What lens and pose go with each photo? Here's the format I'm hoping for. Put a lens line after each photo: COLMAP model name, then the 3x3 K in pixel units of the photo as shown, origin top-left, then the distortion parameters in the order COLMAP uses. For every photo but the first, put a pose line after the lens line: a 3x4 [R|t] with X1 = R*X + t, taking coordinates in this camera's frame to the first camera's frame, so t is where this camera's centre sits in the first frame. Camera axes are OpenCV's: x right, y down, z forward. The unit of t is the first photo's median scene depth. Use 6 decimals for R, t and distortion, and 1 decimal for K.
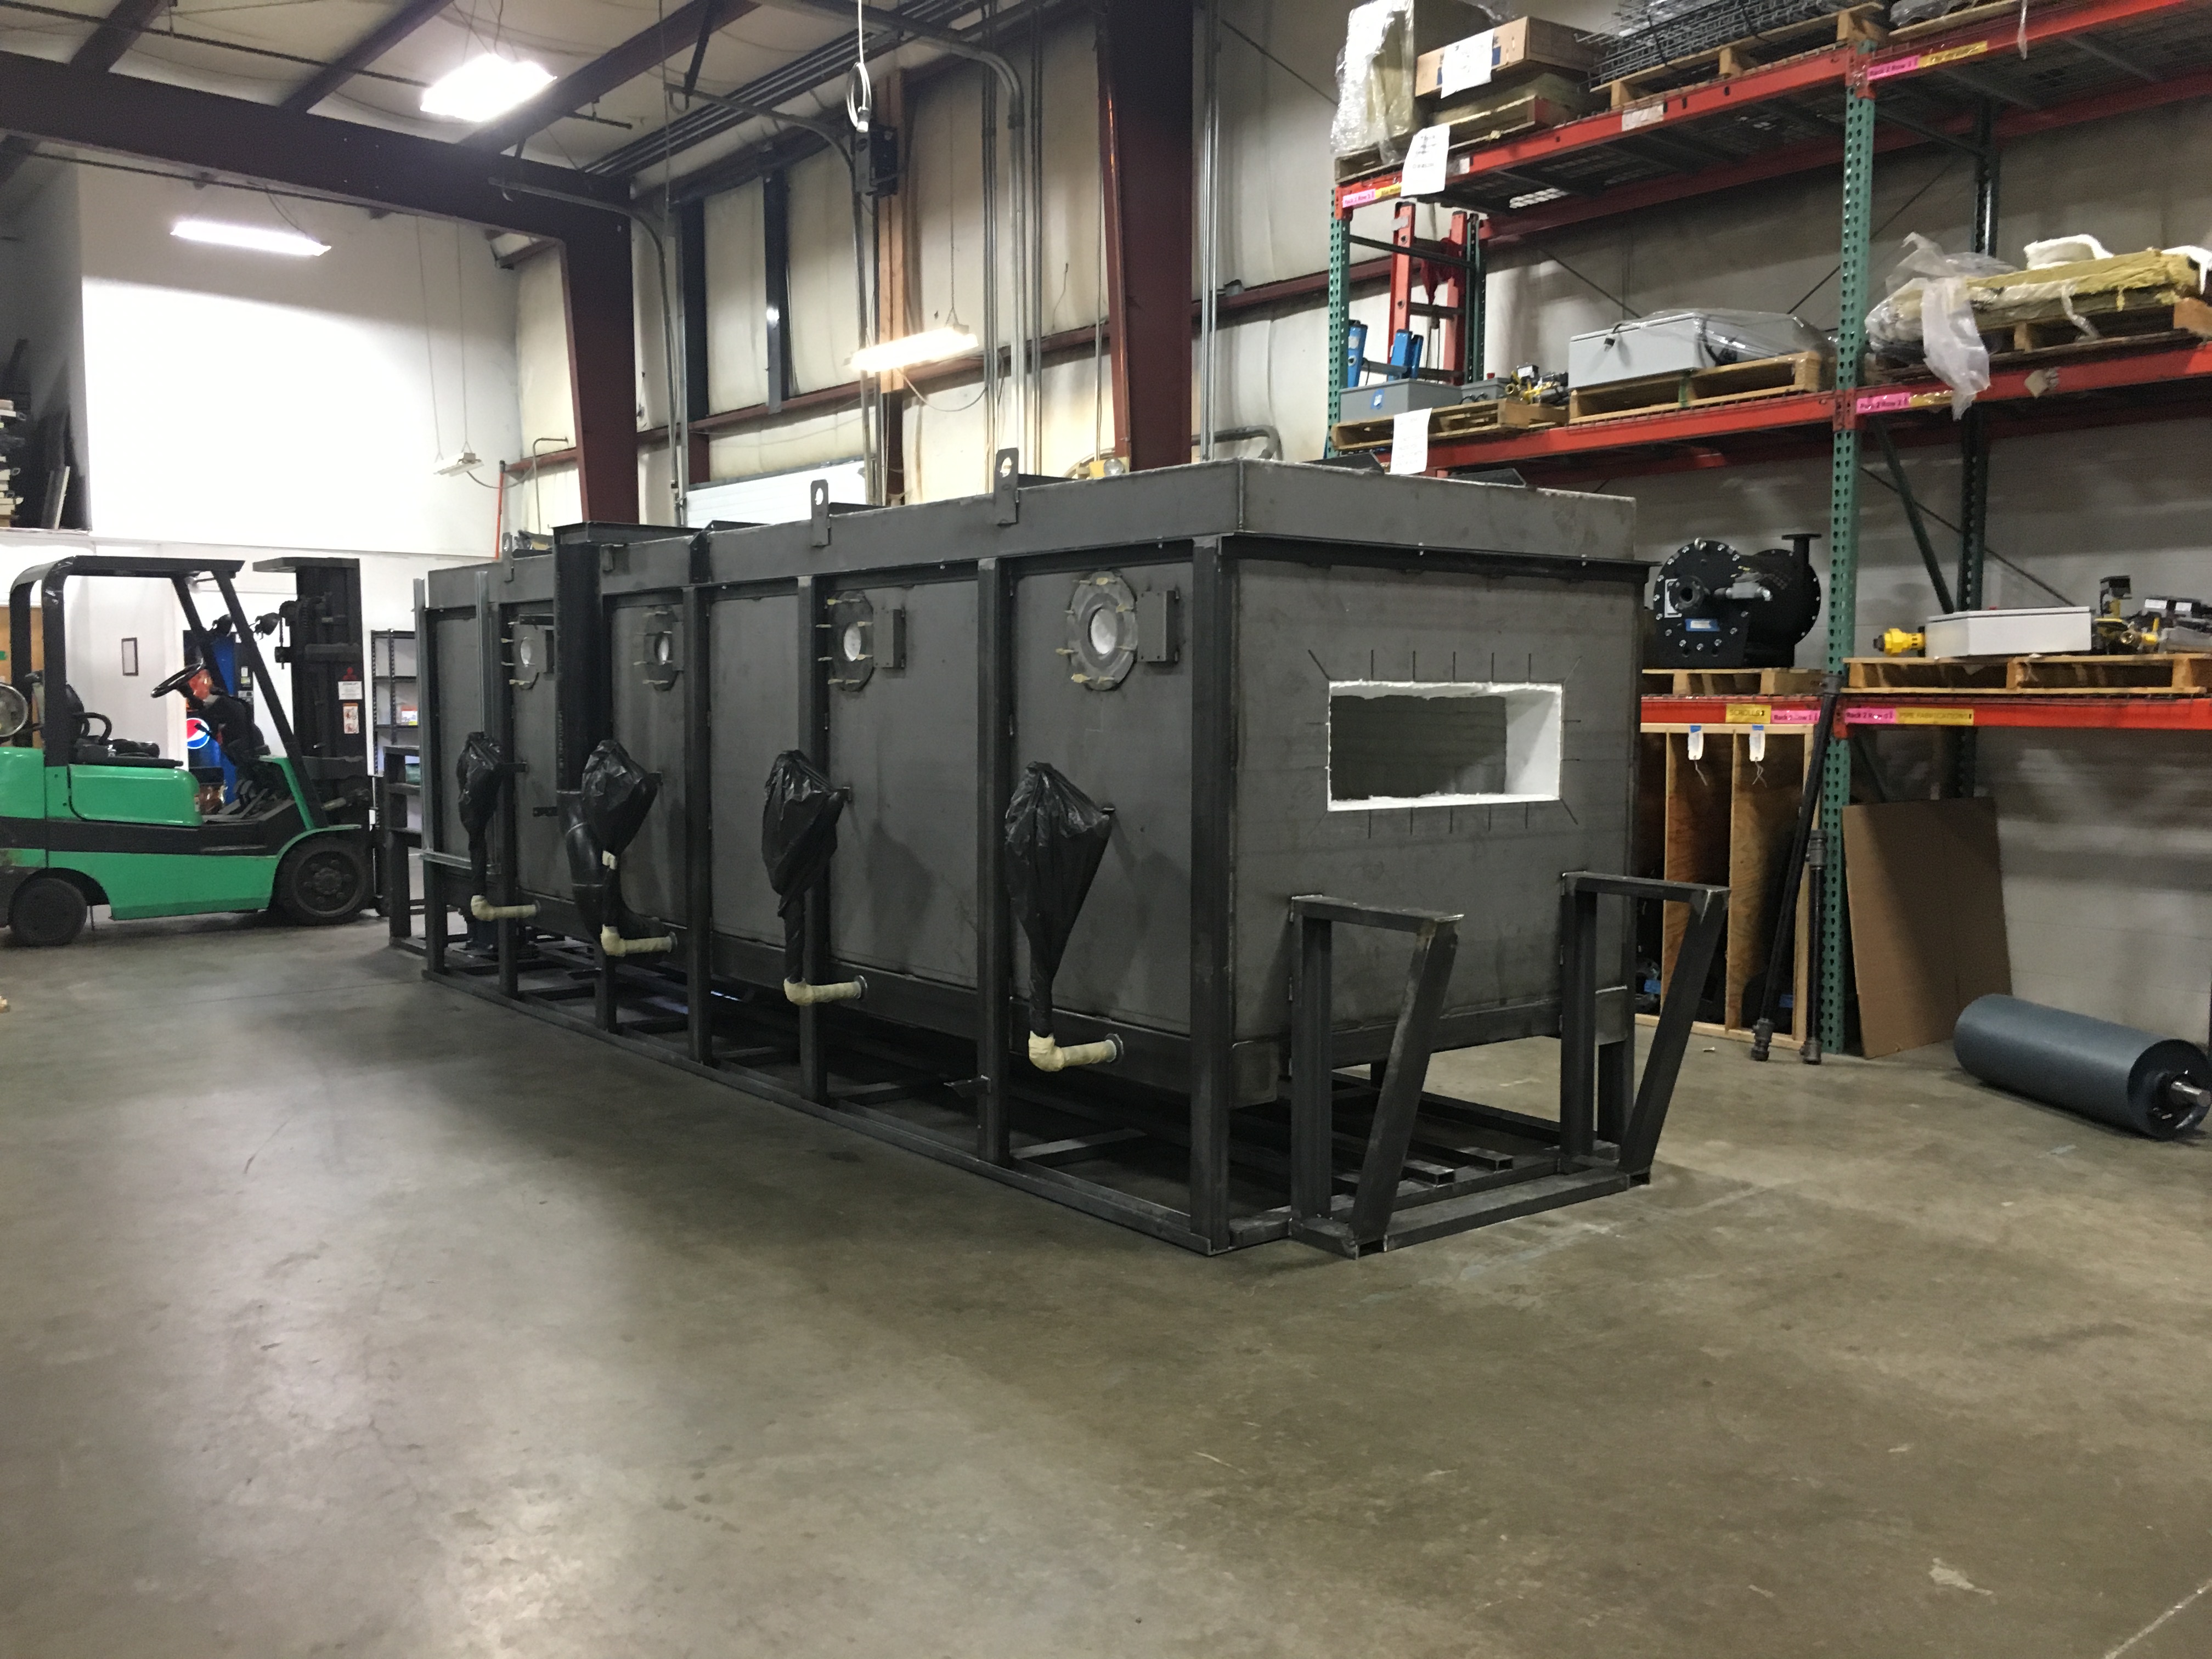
lens RADIAL K [[1858.4, 0, 1113.1], [0, 1858.4, 796.1], [0, 0, 1]] dist [0.091287, -0.129005]
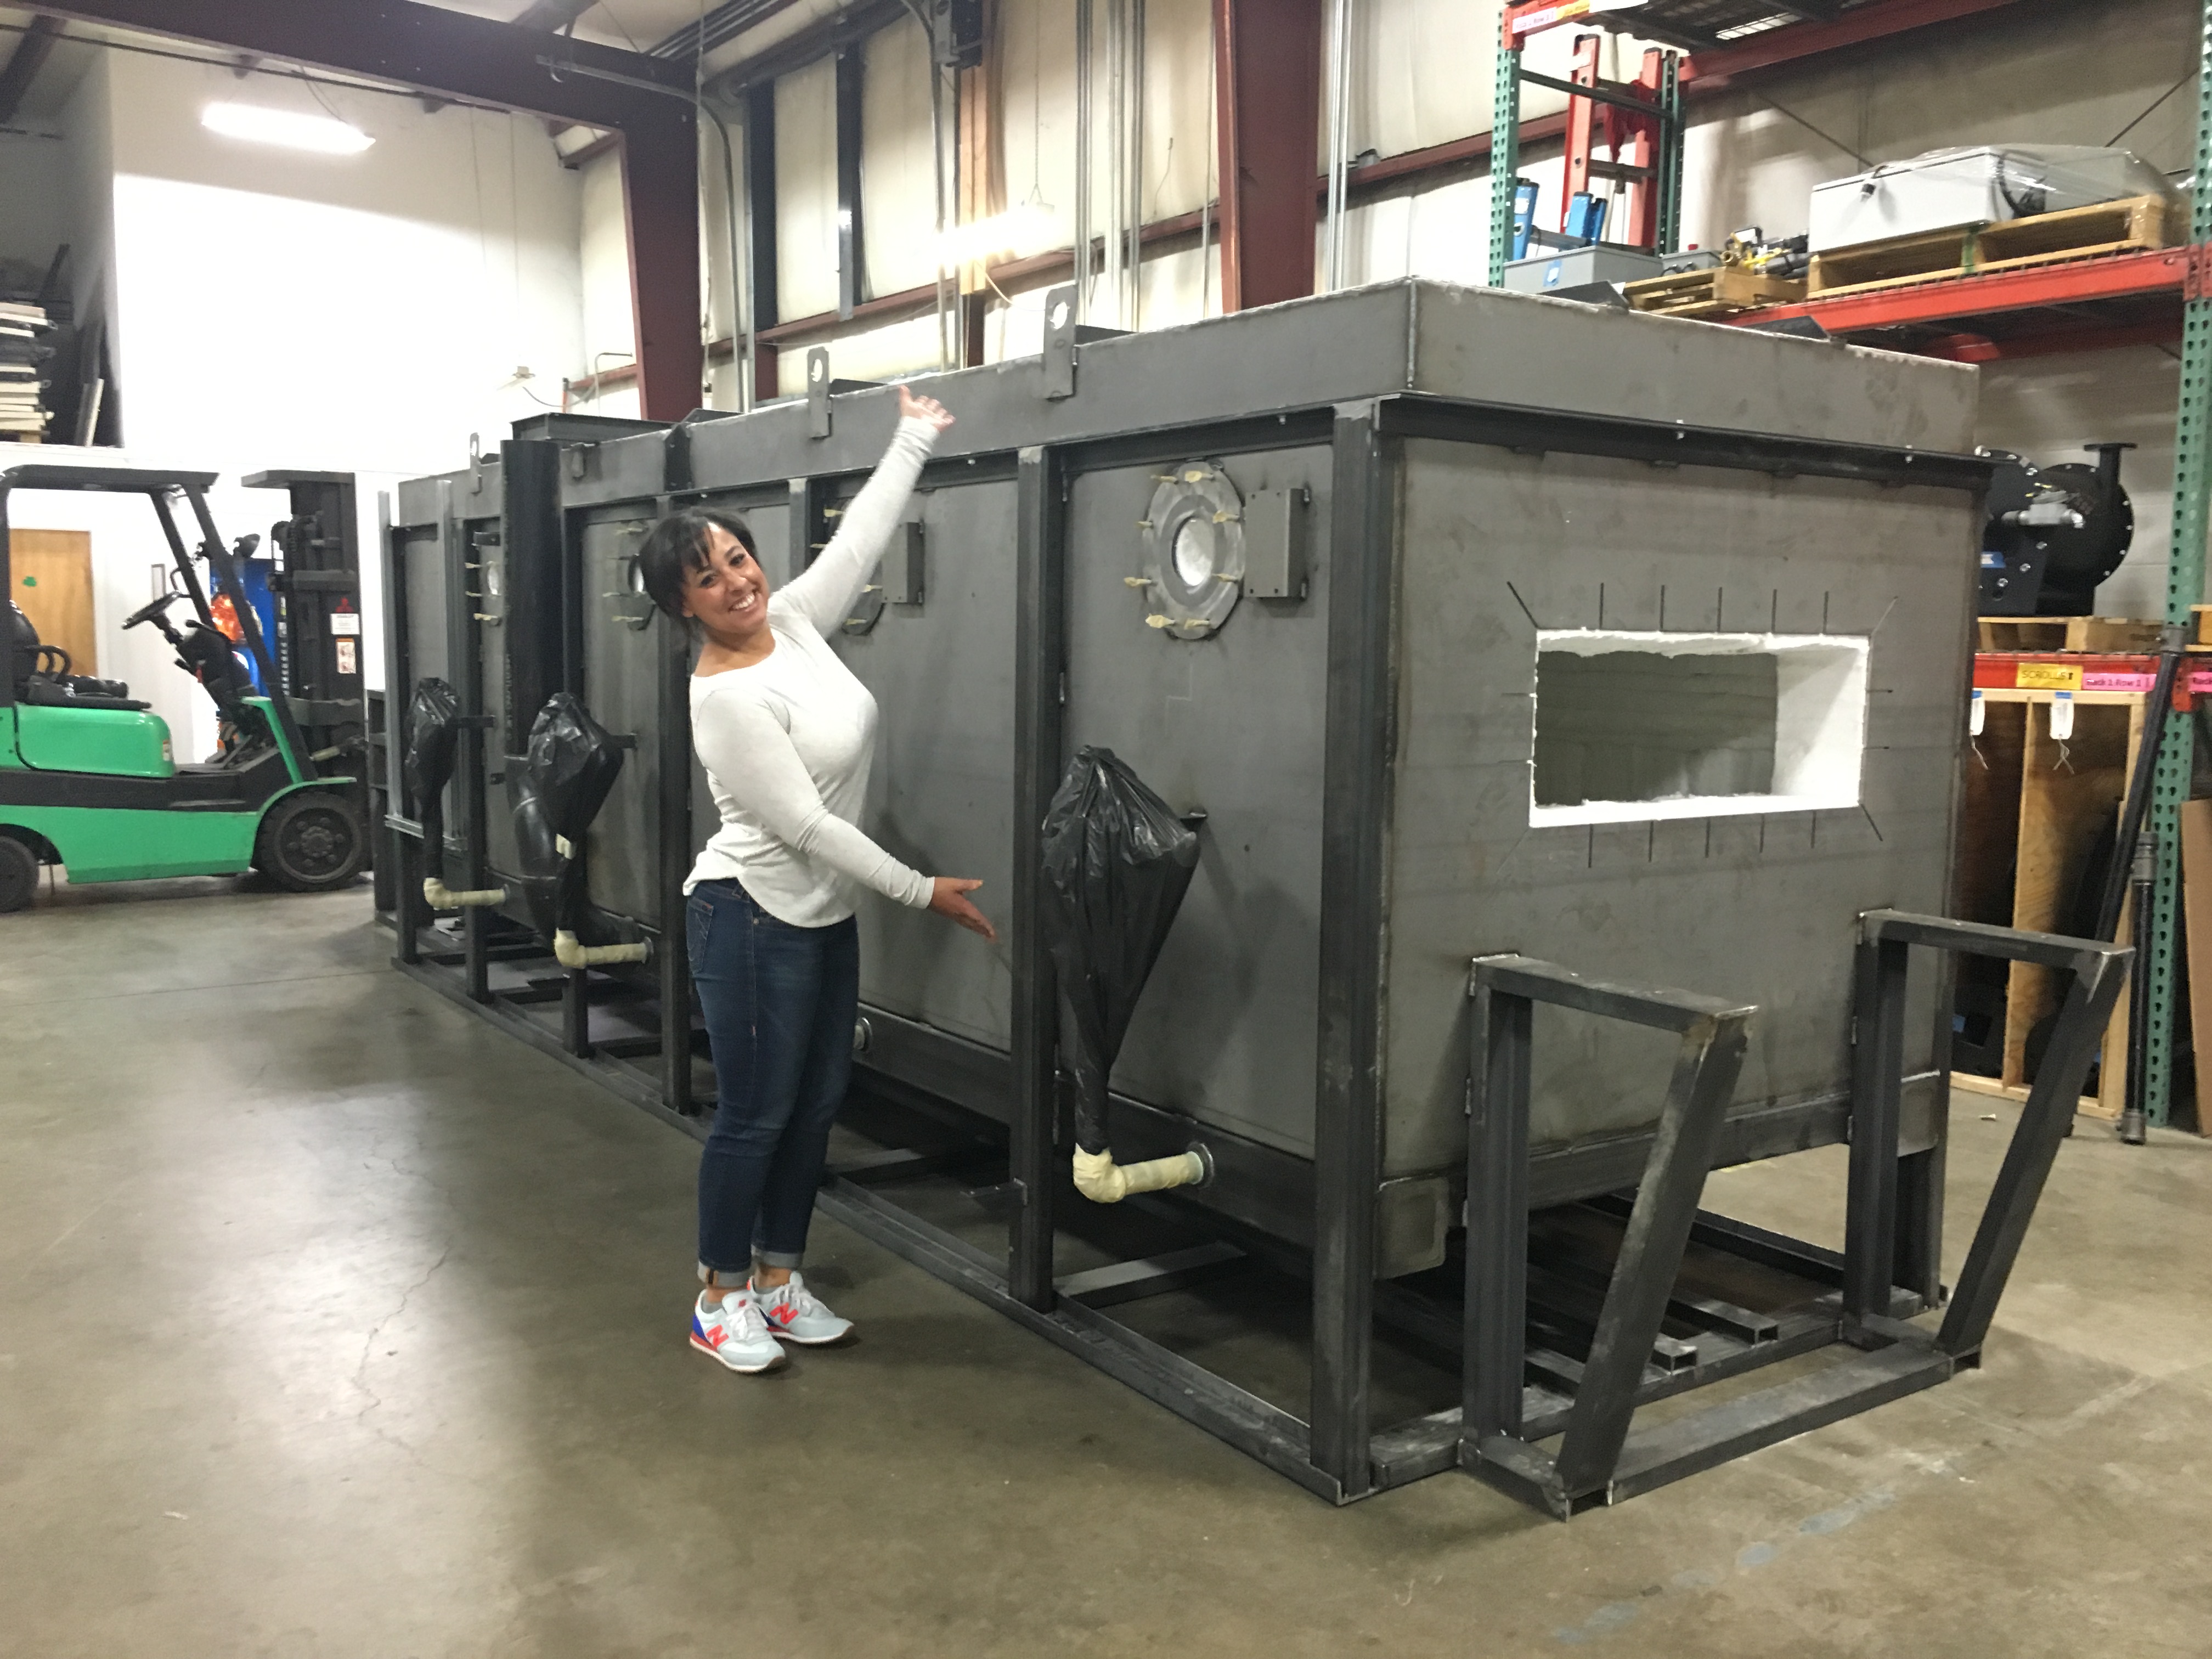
lens RADIAL K [[1858.4, 0, 1113.1], [0, 1858.4, 796.1], [0, 0, 1]] dist [0.091287, -0.129005]
pose [[0.998294, 0.016980, -0.055858, 0.003187], [-0.015214, 0.999376, 0.031890, -0.014689], [0.056365, -0.030985, 0.997929, 0.223089]]
